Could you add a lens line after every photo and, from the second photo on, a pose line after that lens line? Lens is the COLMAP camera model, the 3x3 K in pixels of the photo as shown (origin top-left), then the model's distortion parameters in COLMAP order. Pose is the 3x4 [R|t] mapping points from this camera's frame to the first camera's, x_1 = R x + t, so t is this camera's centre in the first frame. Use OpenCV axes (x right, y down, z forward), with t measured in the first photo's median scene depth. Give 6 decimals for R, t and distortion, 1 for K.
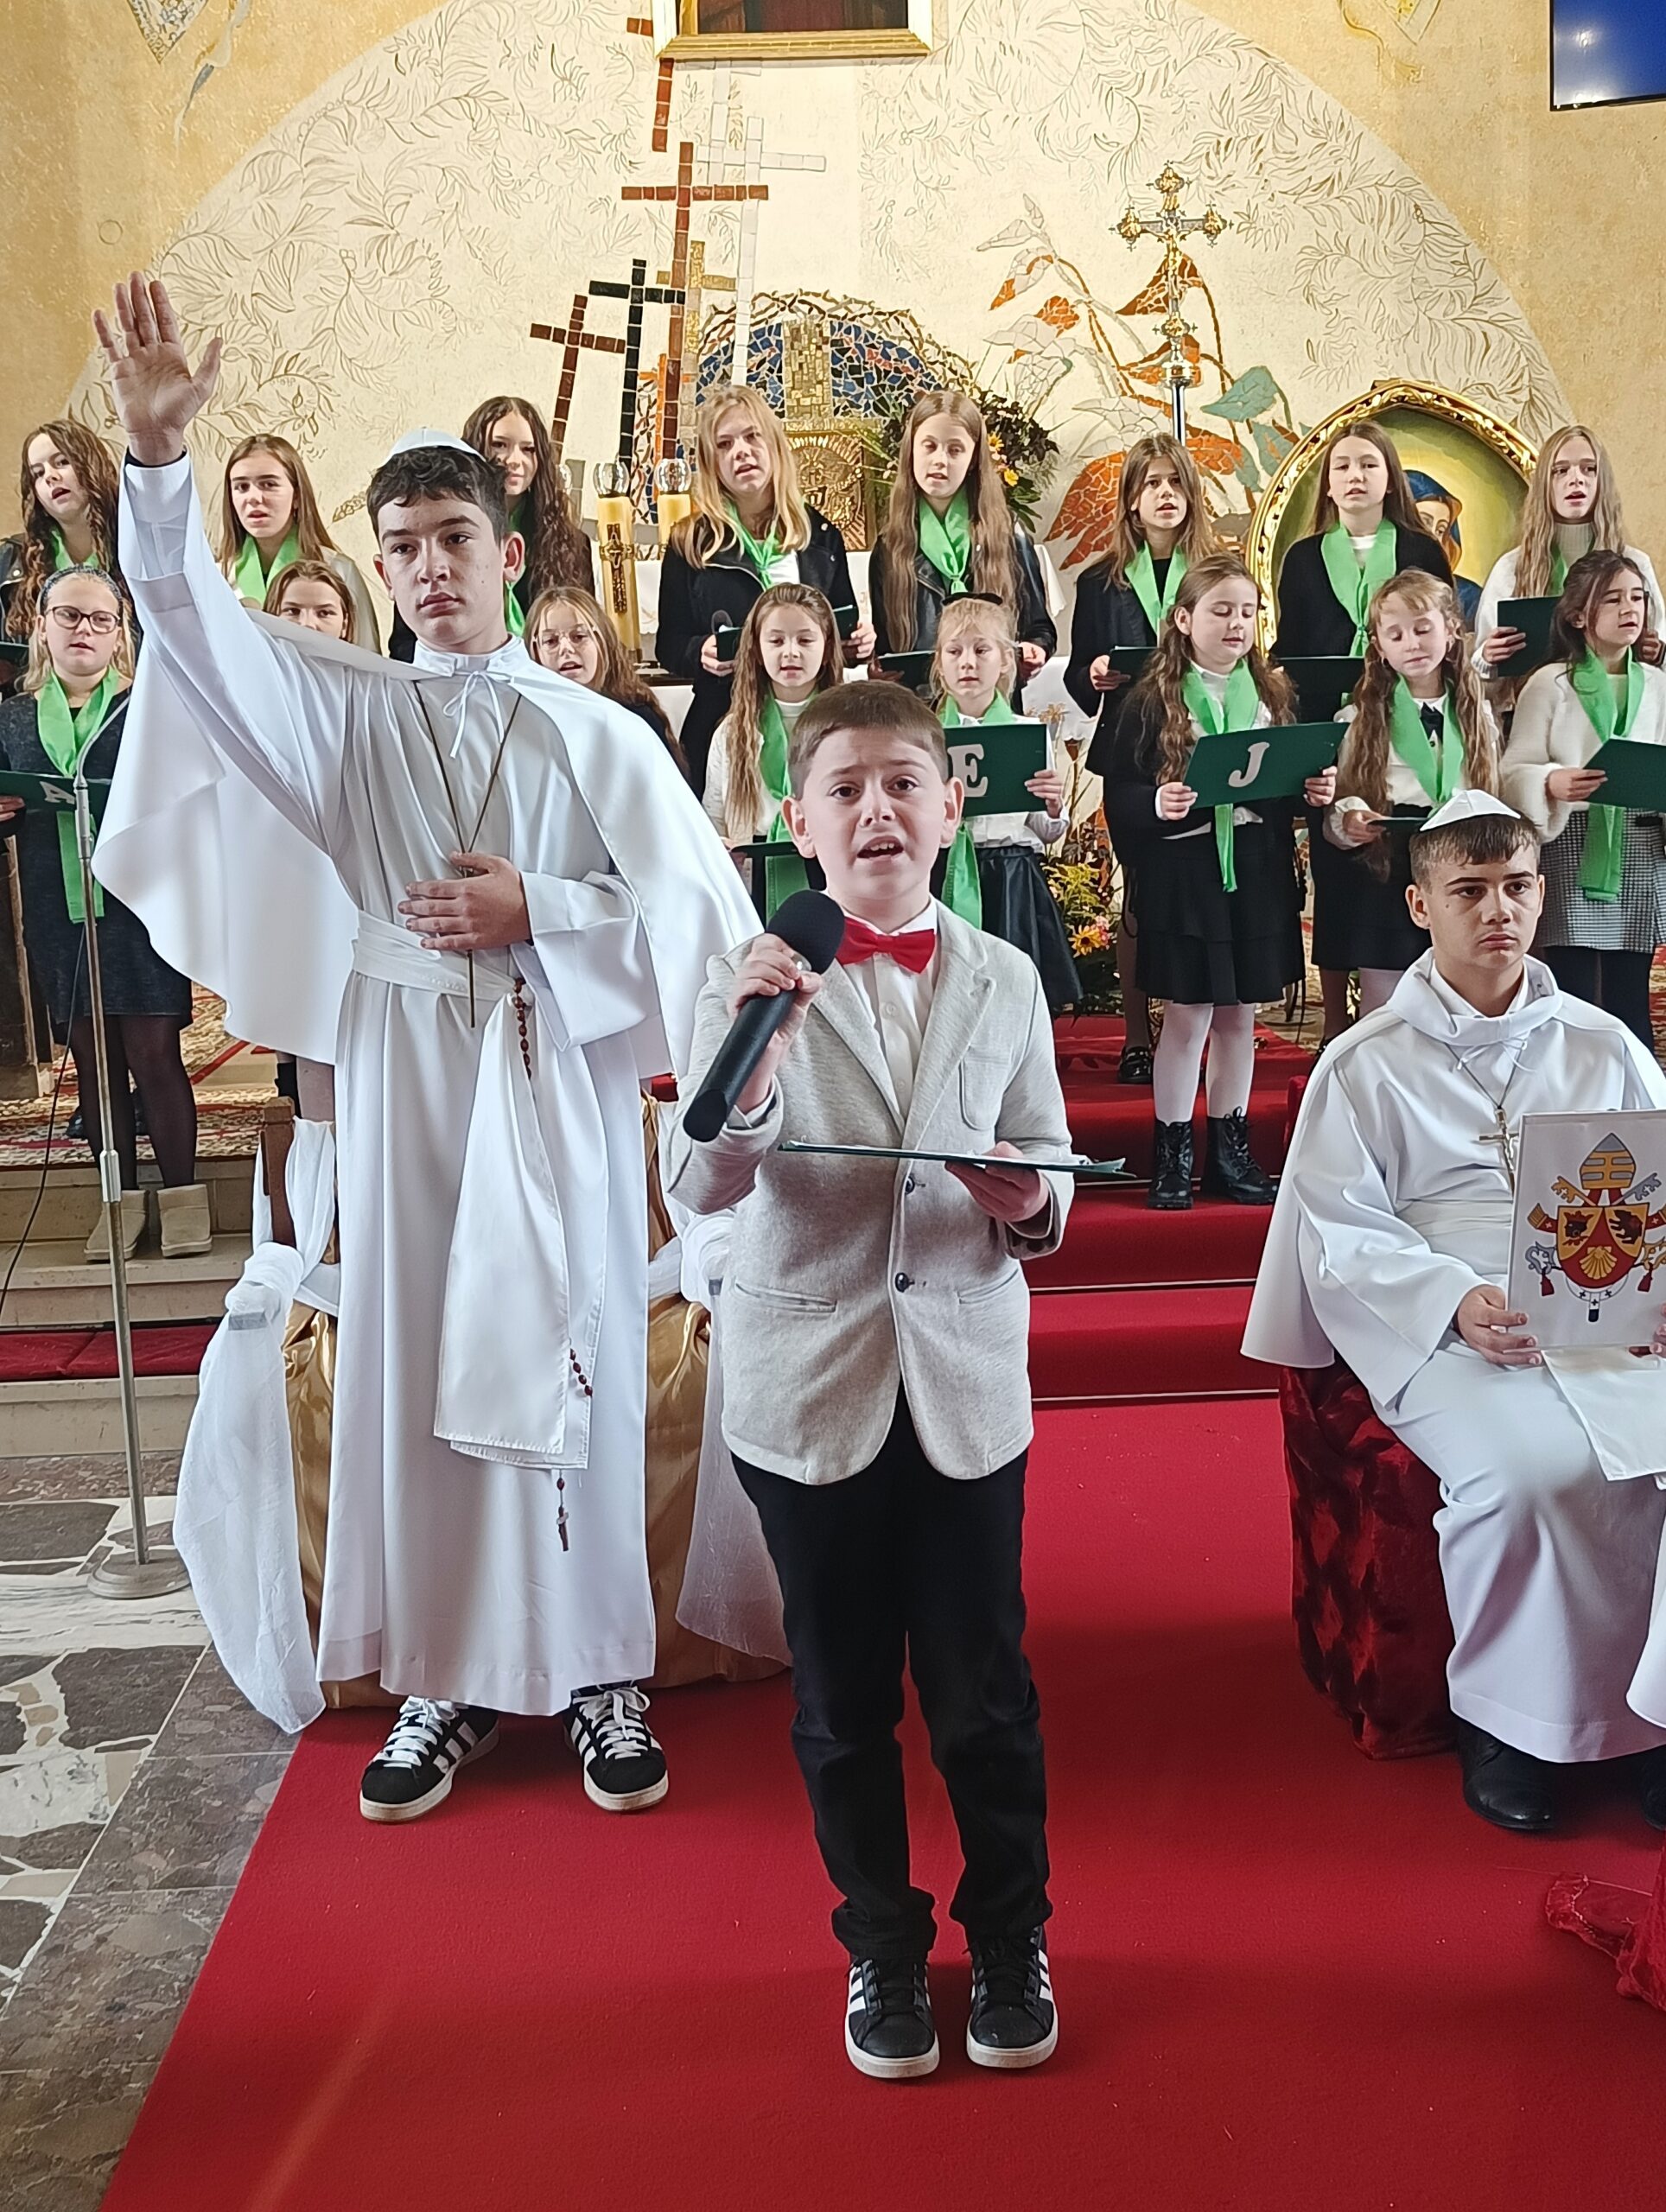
lens RADIAL K [[2567.7, 0, 828.9], [0, 2567.7, 1074.9], [0, 0, 1]] dist [-0.038003, 0.202285]
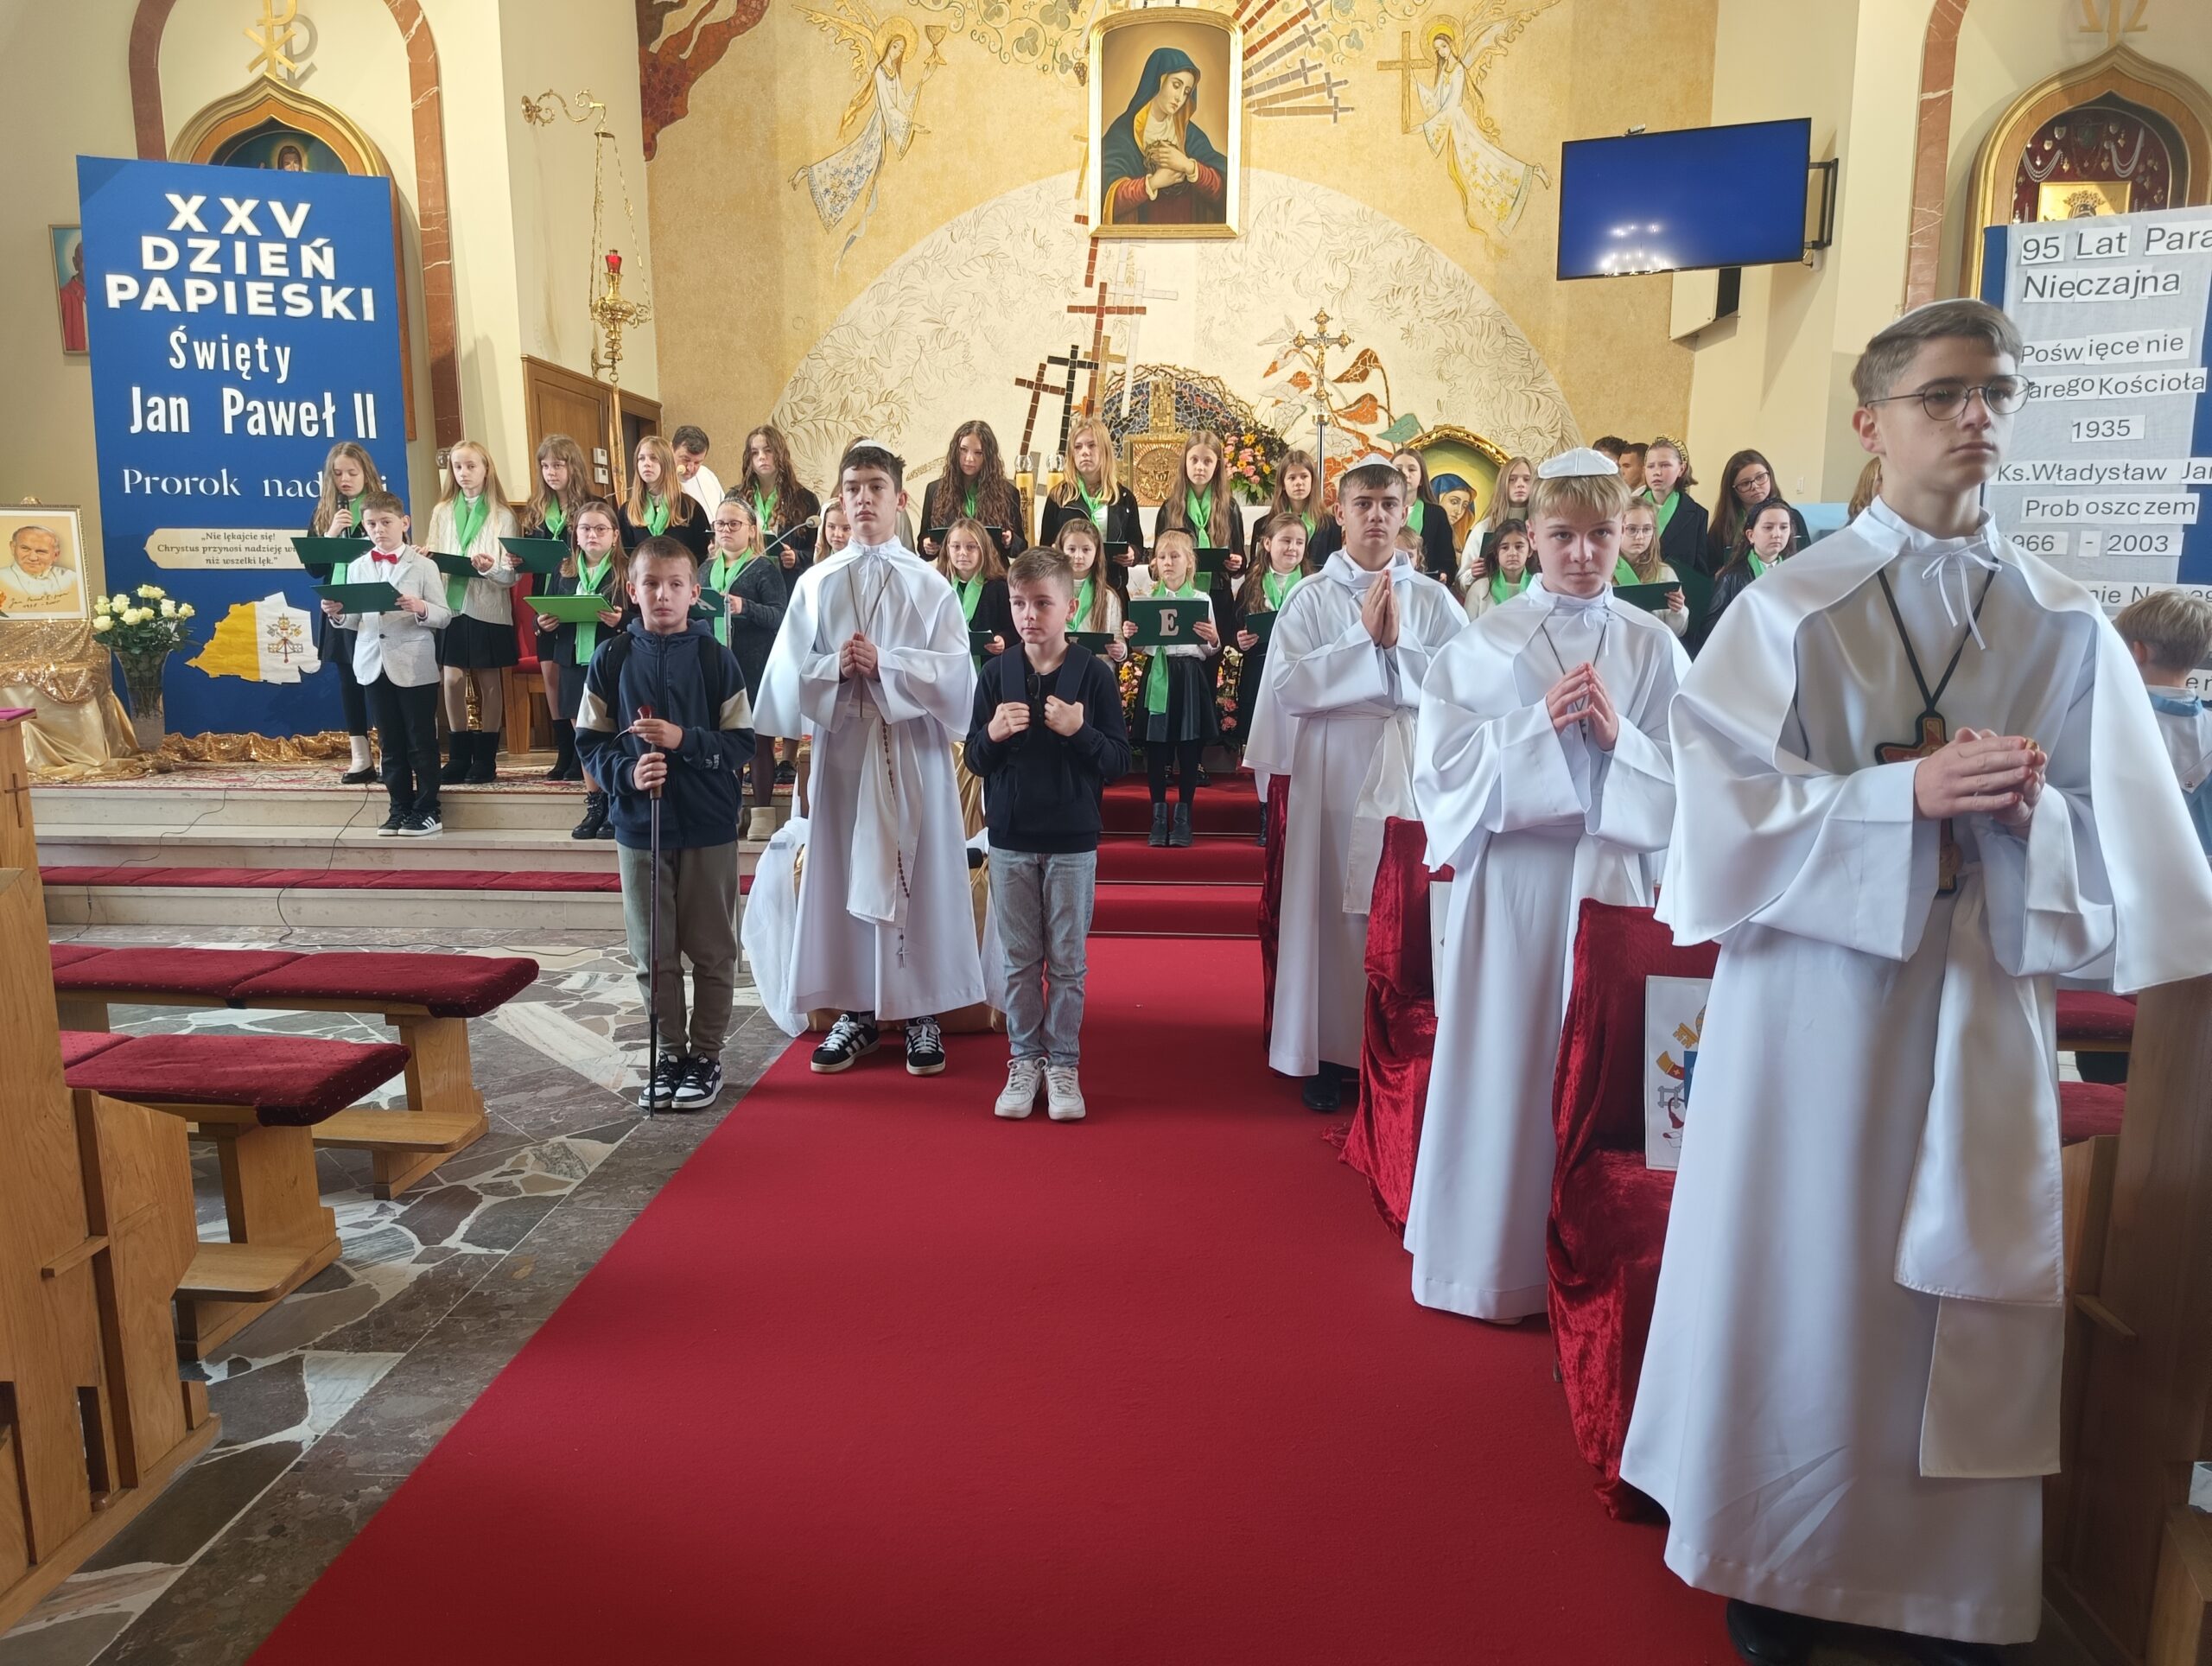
lens RADIAL K [[1500.1, 0, 1094.8], [0, 1500.1, 842.8], [0, 0, 1]] dist [0.043802, -0.052367]
pose [[0.994407, 0.057621, -0.088517, 0.058062], [-0.055895, 0.998197, 0.021857, 0.018296], [0.089617, -0.016787, 0.995835, -0.095397]]
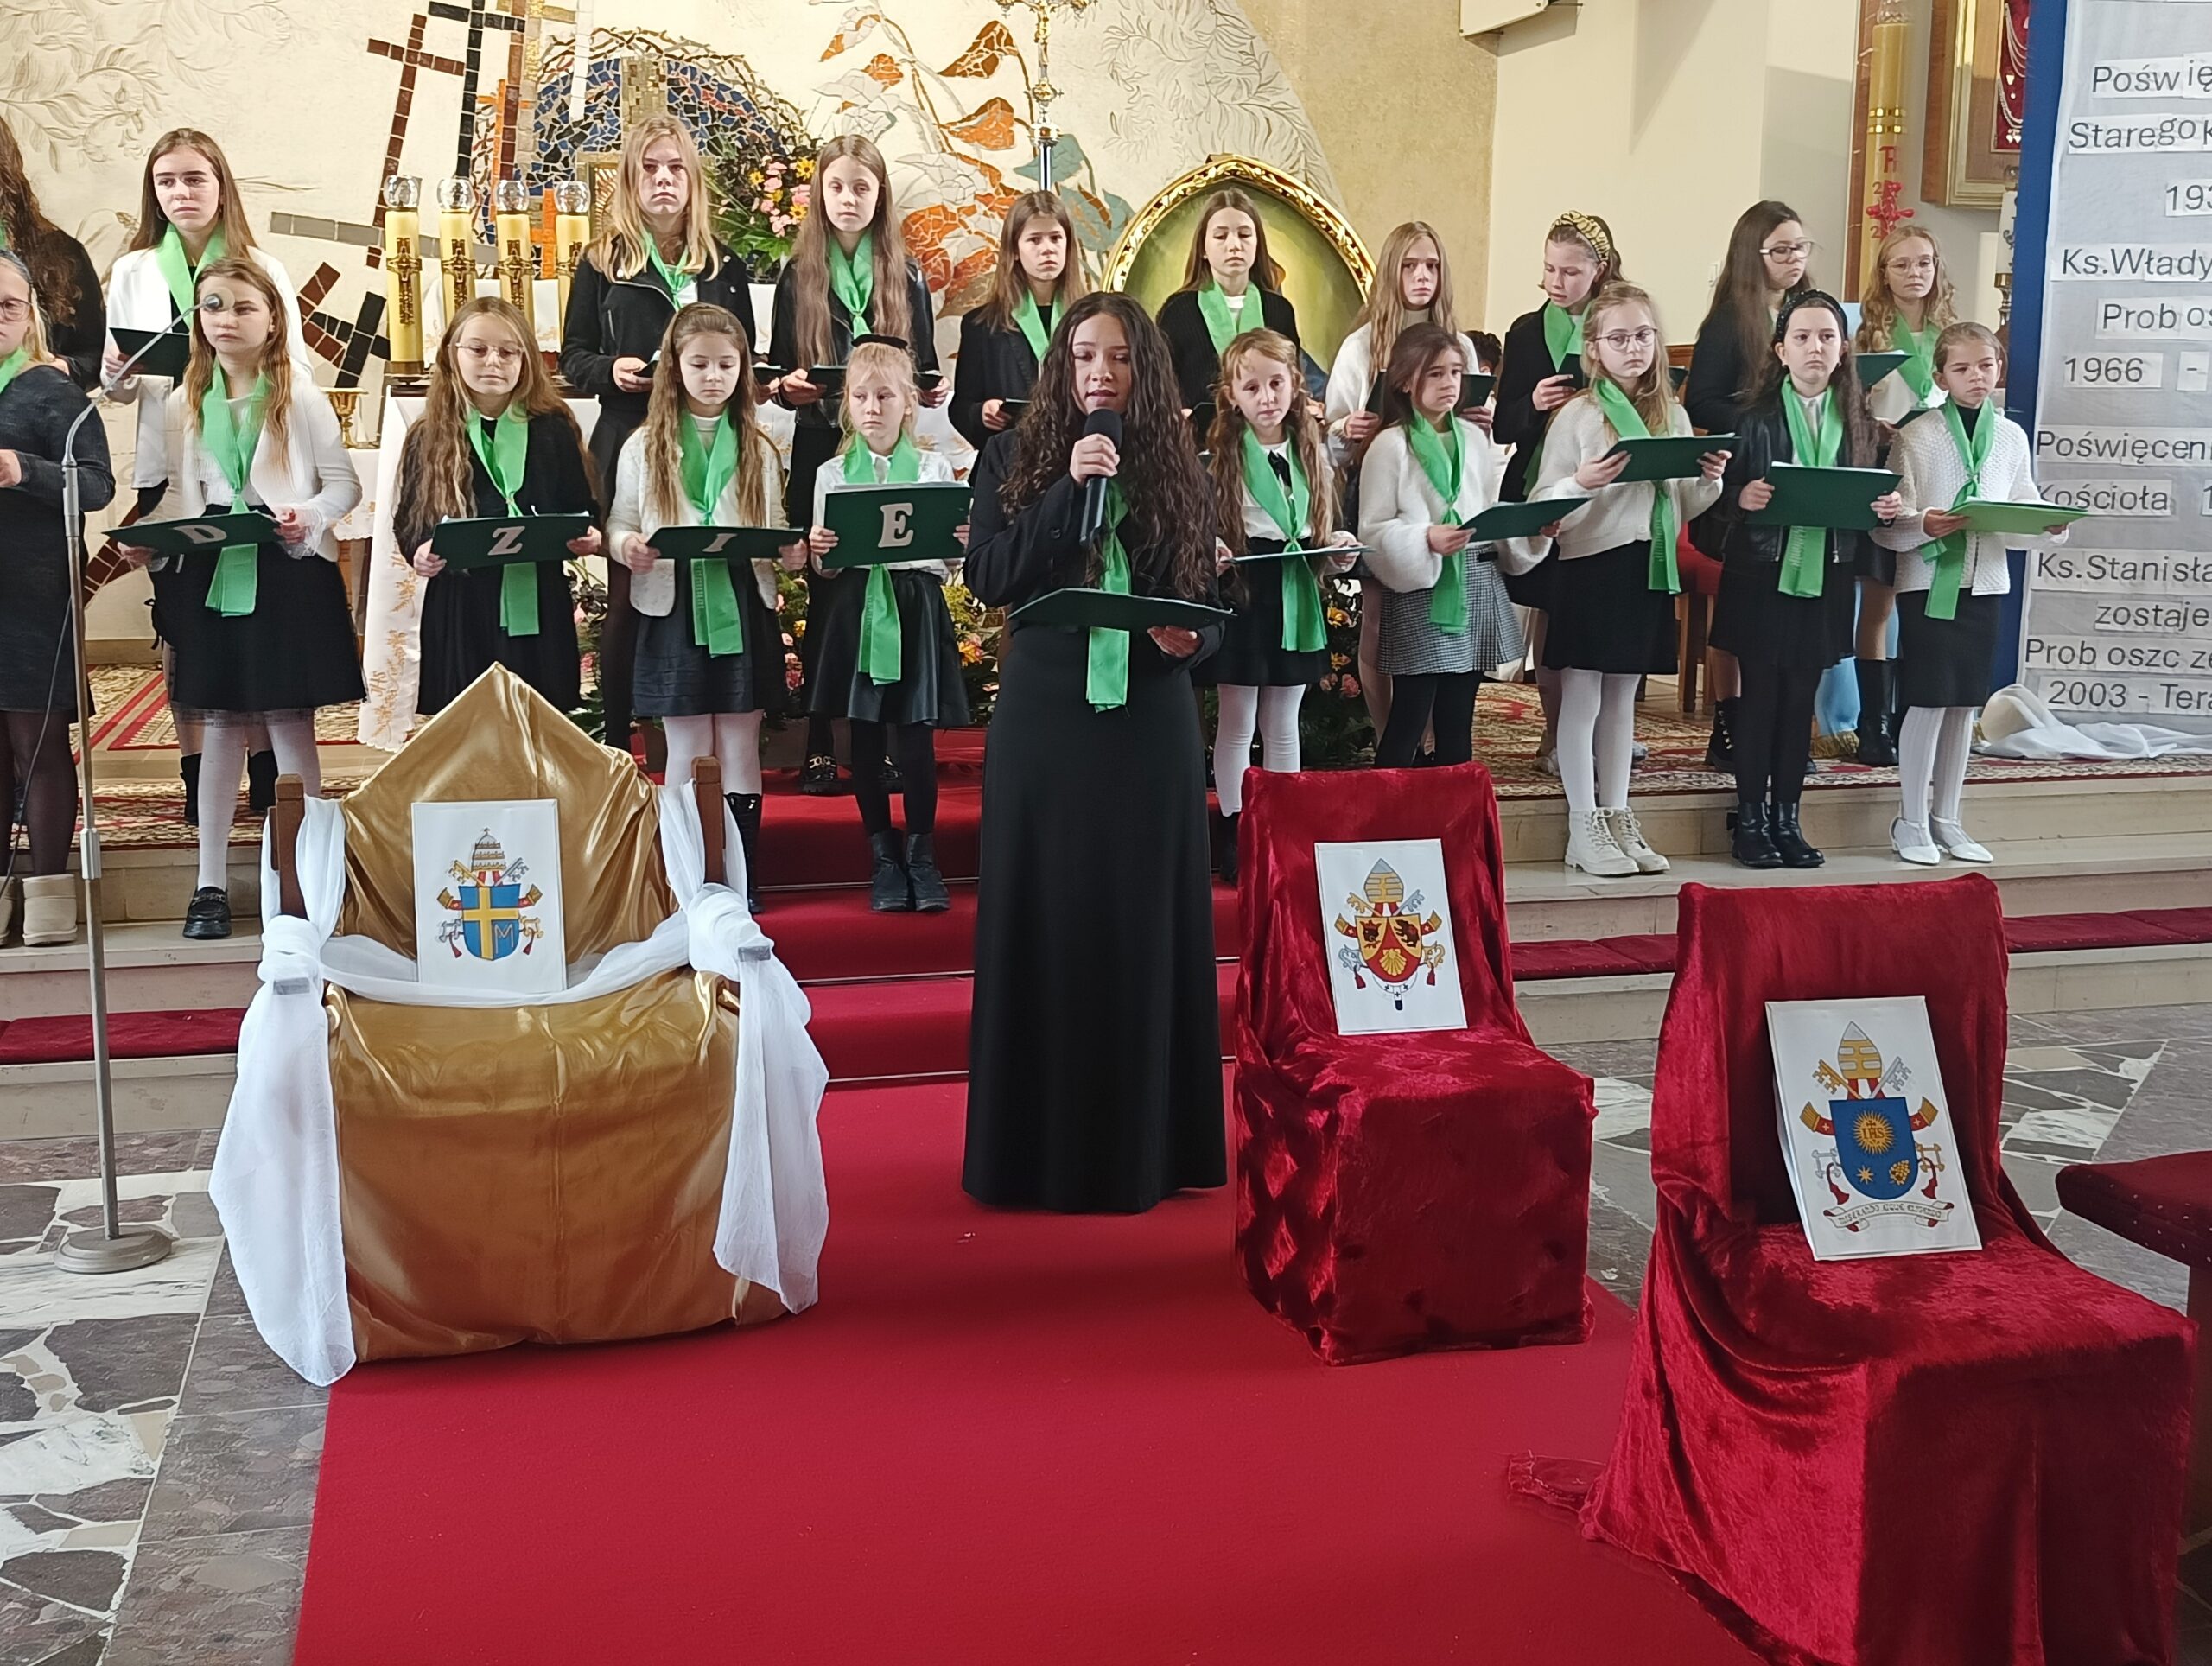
lens RADIAL K [[2443.3, 0, 1089.6], [0, 2443.3, 830.2], [0, 0, 1]] dist [-0.019115, 0.113926]
pose [[0.975440, 0.009936, 0.220041, -0.047553], [-0.012762, 0.999853, 0.011424, 0.005908], [-0.219895, -0.013951, 0.975424, -0.012277]]
